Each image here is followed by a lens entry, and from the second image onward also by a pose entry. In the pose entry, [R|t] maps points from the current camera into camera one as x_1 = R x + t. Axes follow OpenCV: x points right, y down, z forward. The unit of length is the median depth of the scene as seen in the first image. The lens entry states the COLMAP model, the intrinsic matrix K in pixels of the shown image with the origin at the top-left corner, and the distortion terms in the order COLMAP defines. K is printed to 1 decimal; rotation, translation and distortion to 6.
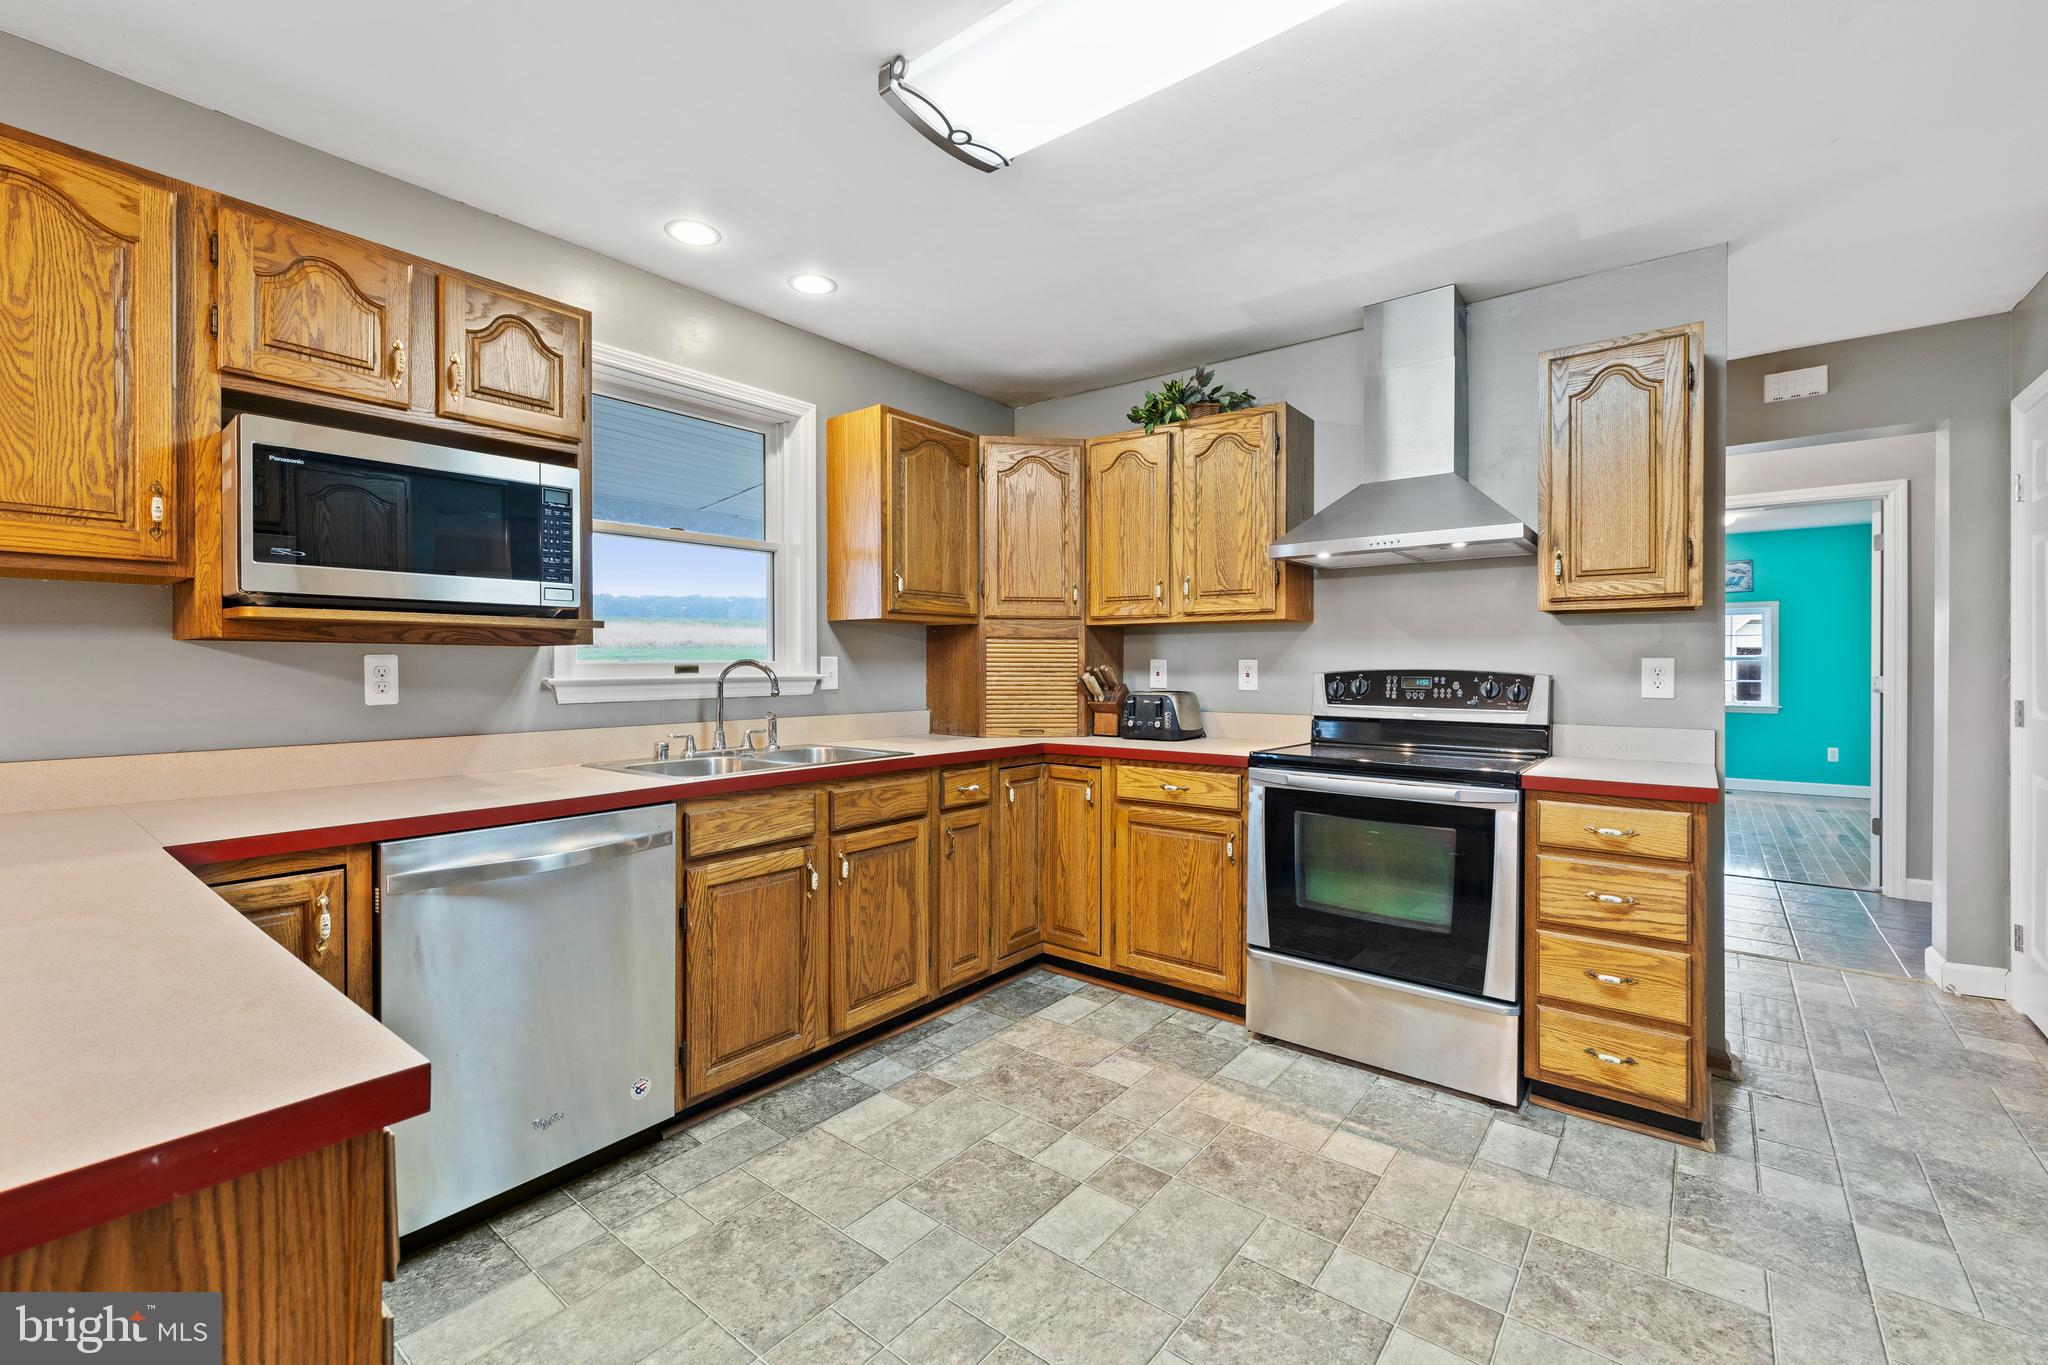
lens RADIAL K [[863.5, 0, 1014.7], [0, 863.5, 669.0], [0, 0, 1]] dist [-0.000523, 0.001203]
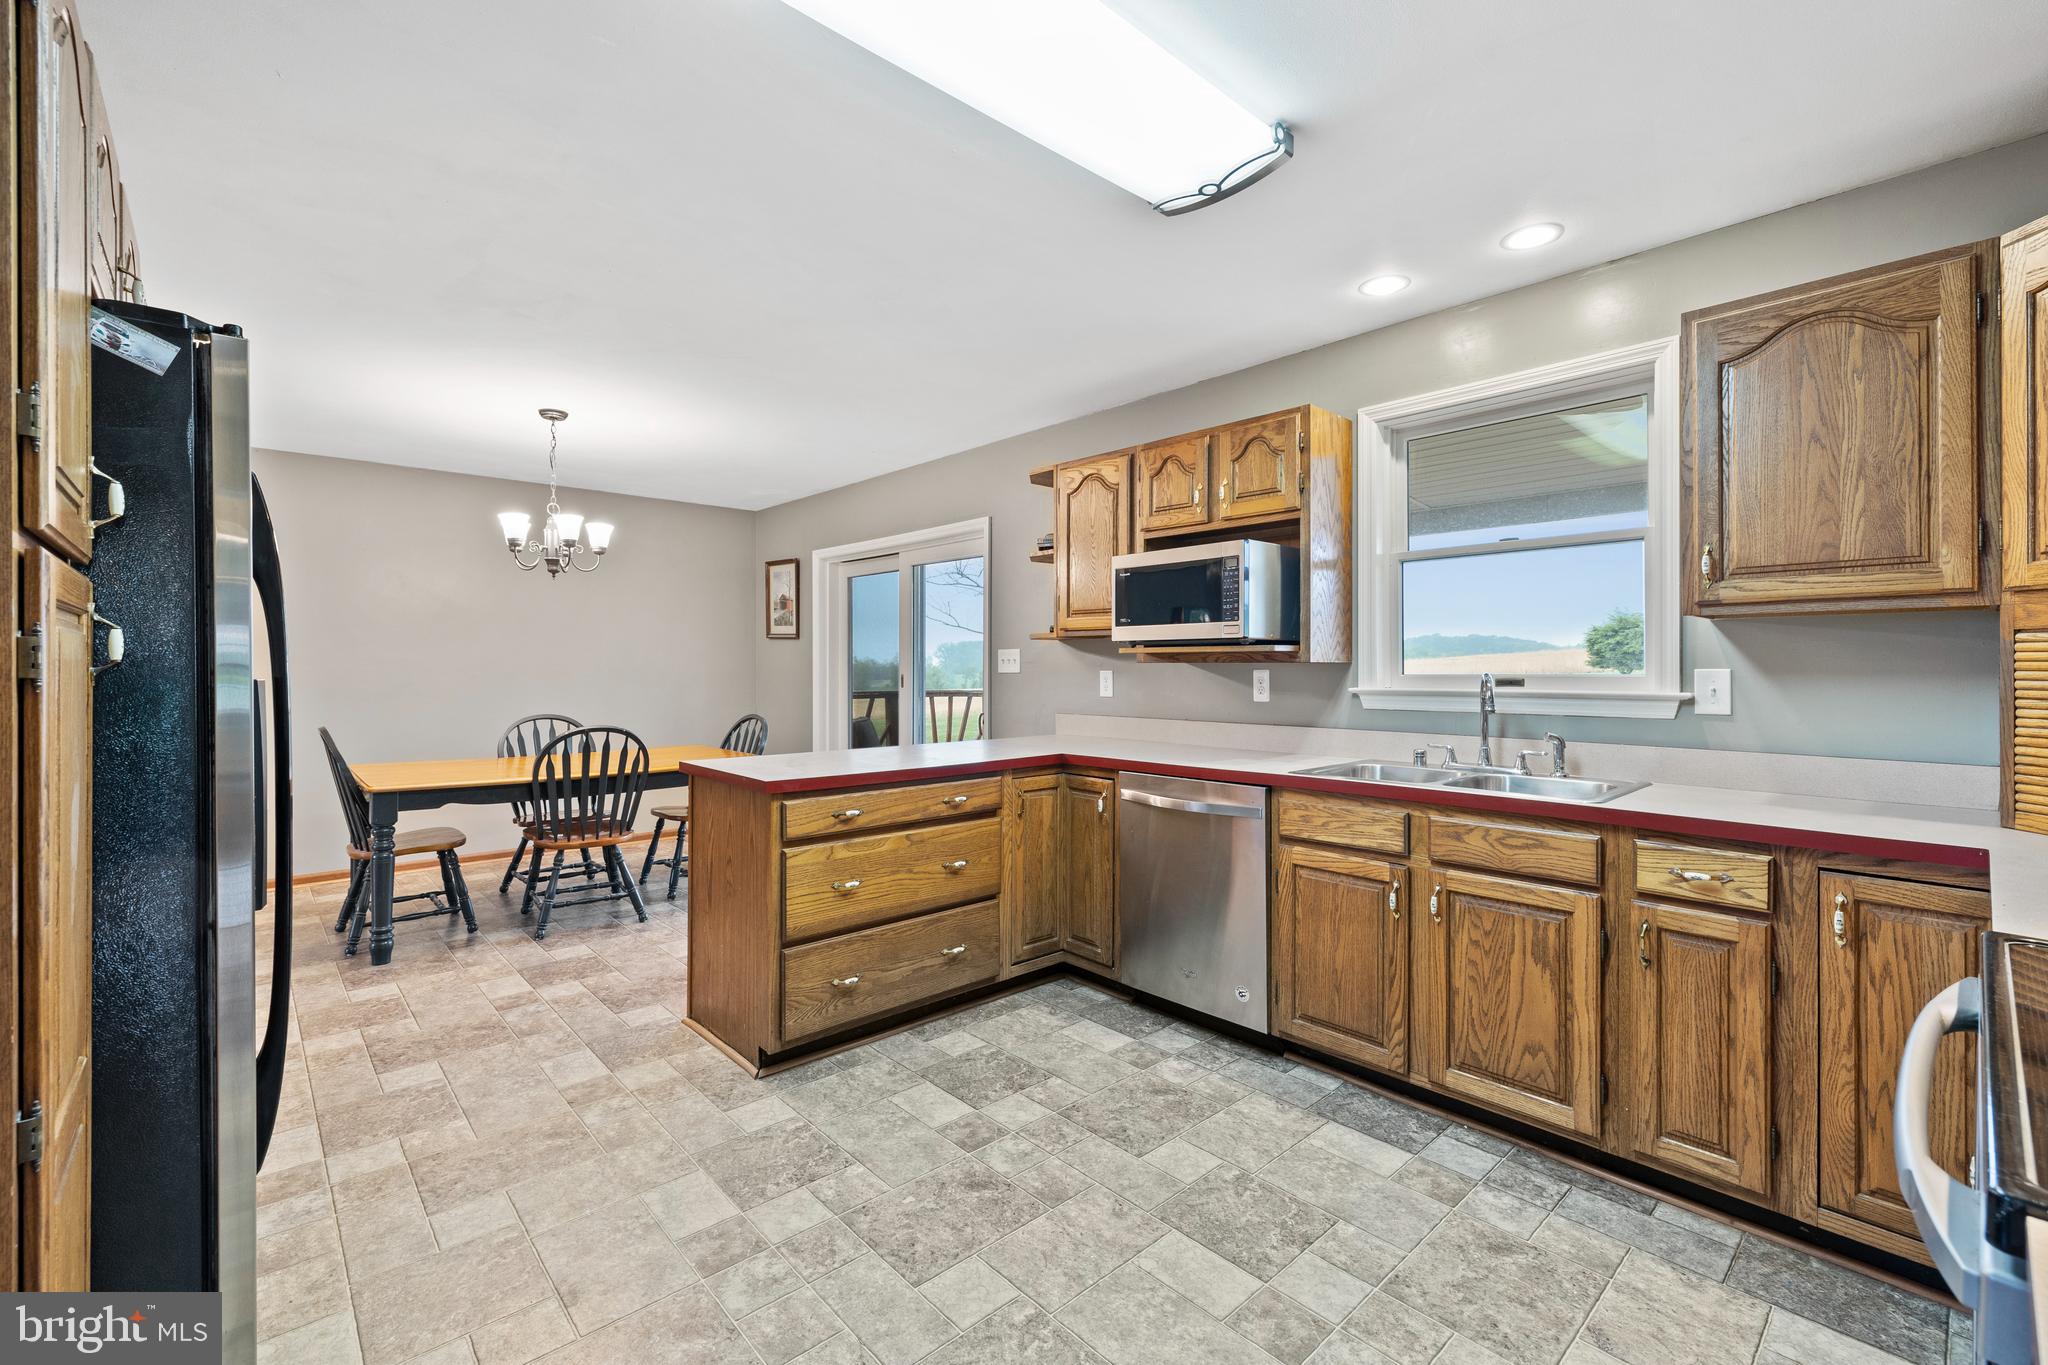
lens RADIAL K [[863.5, 0, 1020.5], [0, 863.5, 669.1], [0, 0, 1]] dist [-0.000523, 0.001203]
pose [[-0.156662, 0.001622, -0.987651, 0.699874], [-0.005881, 0.999979, 0.002575, -0.015386], [0.987635, 0.006212, -0.156650, 0.640101]]
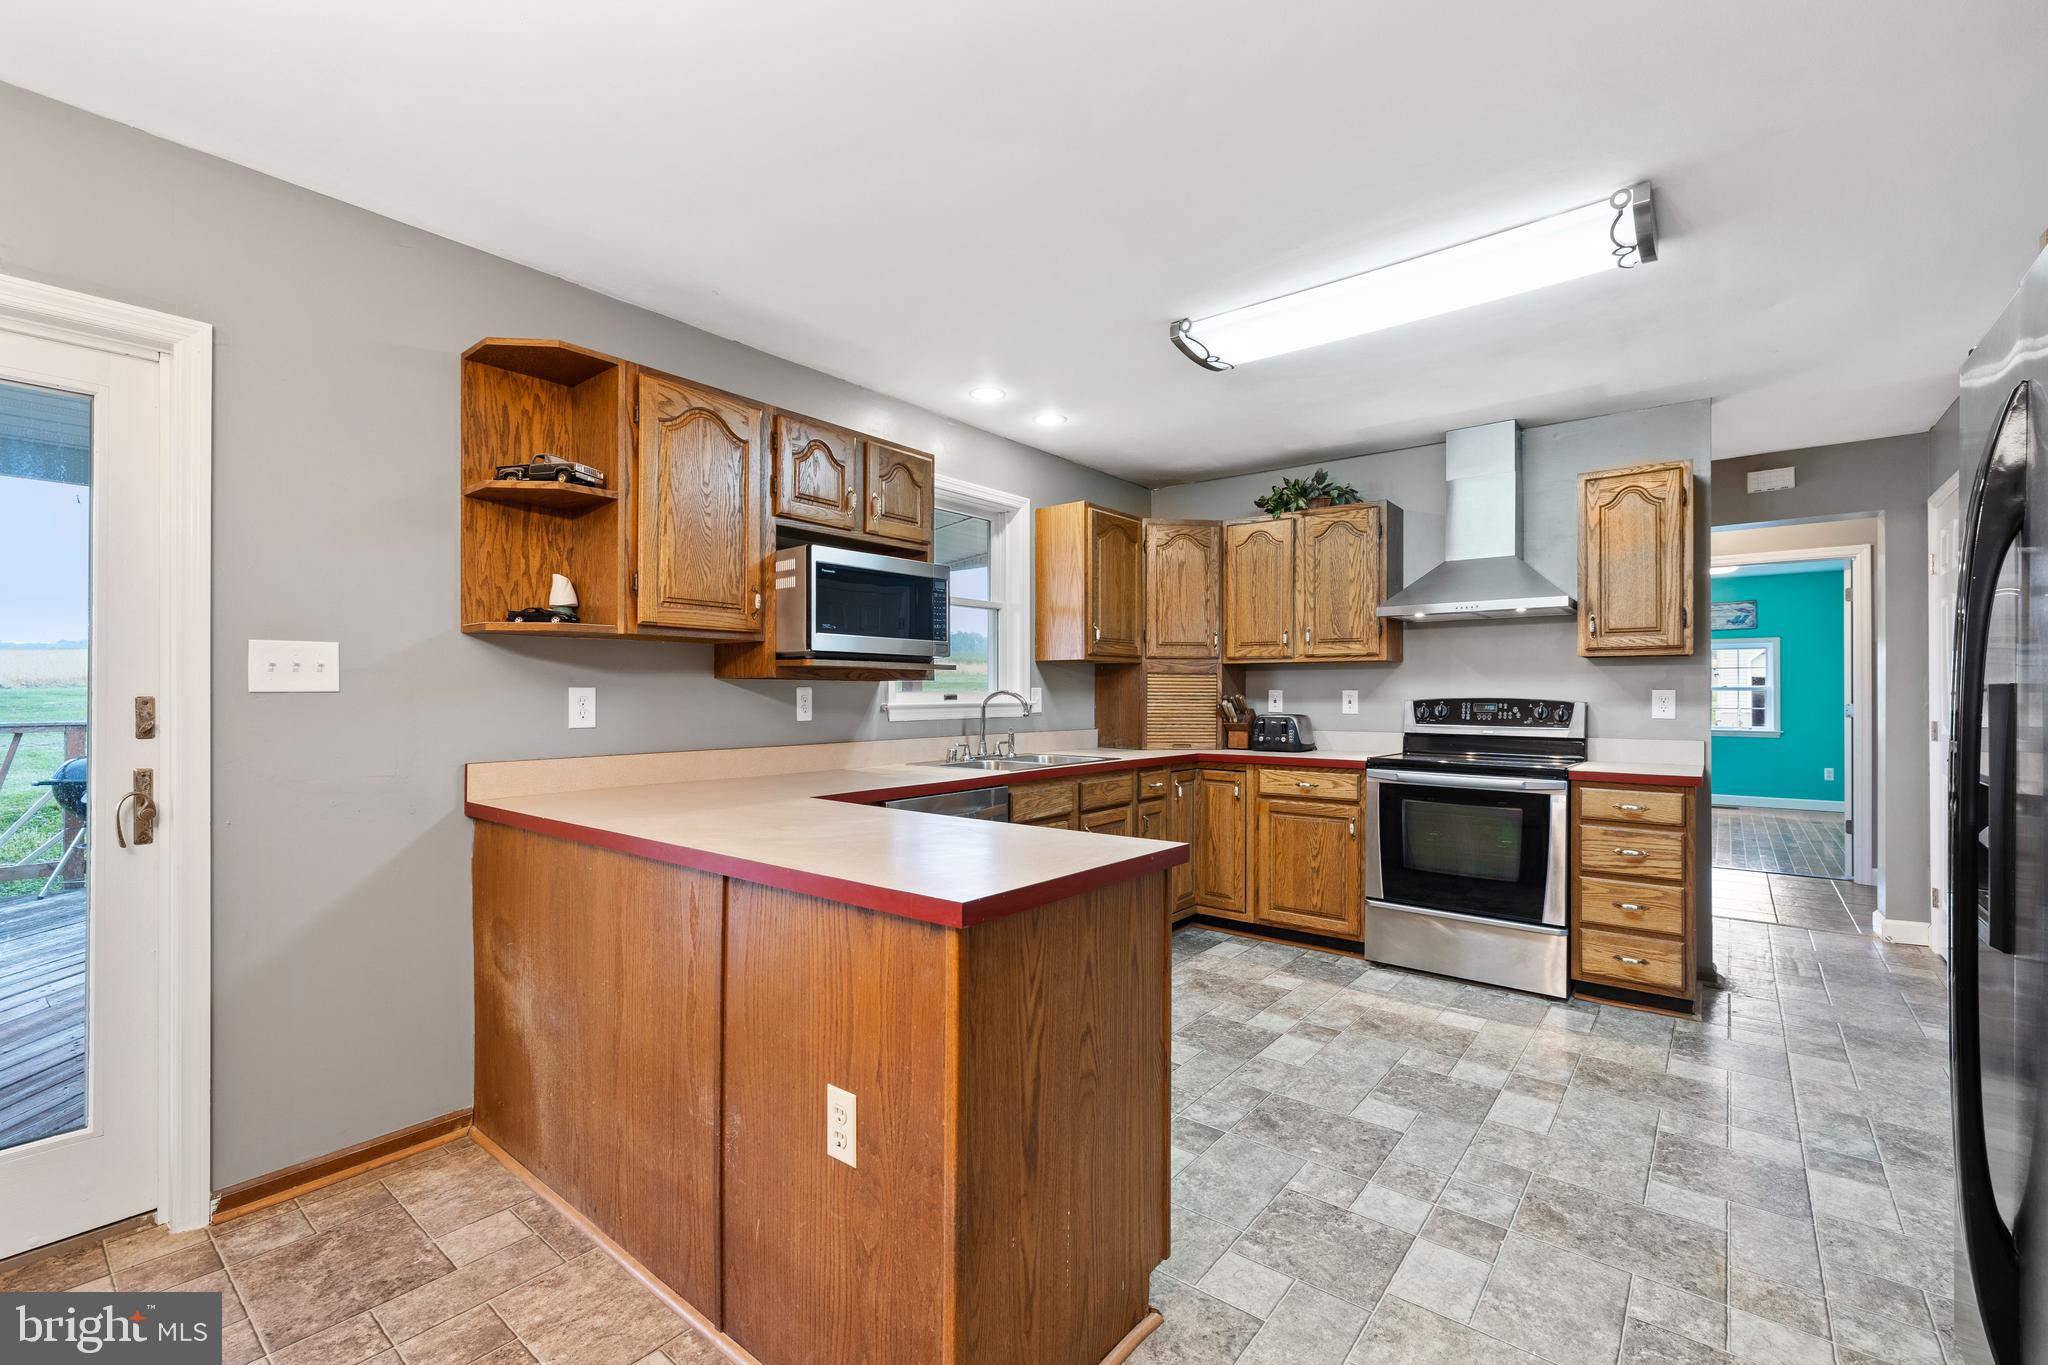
lens RADIAL K [[863.5, 0, 1021.3], [0, 863.5, 690.7], [0, 0, 1]] dist [-0.000523, 0.001203]
pose [[0.999963, 0.000819, -0.008576, -0.270101], [-0.000886, 0.999968, -0.007917, 0.000491], [0.008570, 0.007925, 0.999932, -0.388177]]
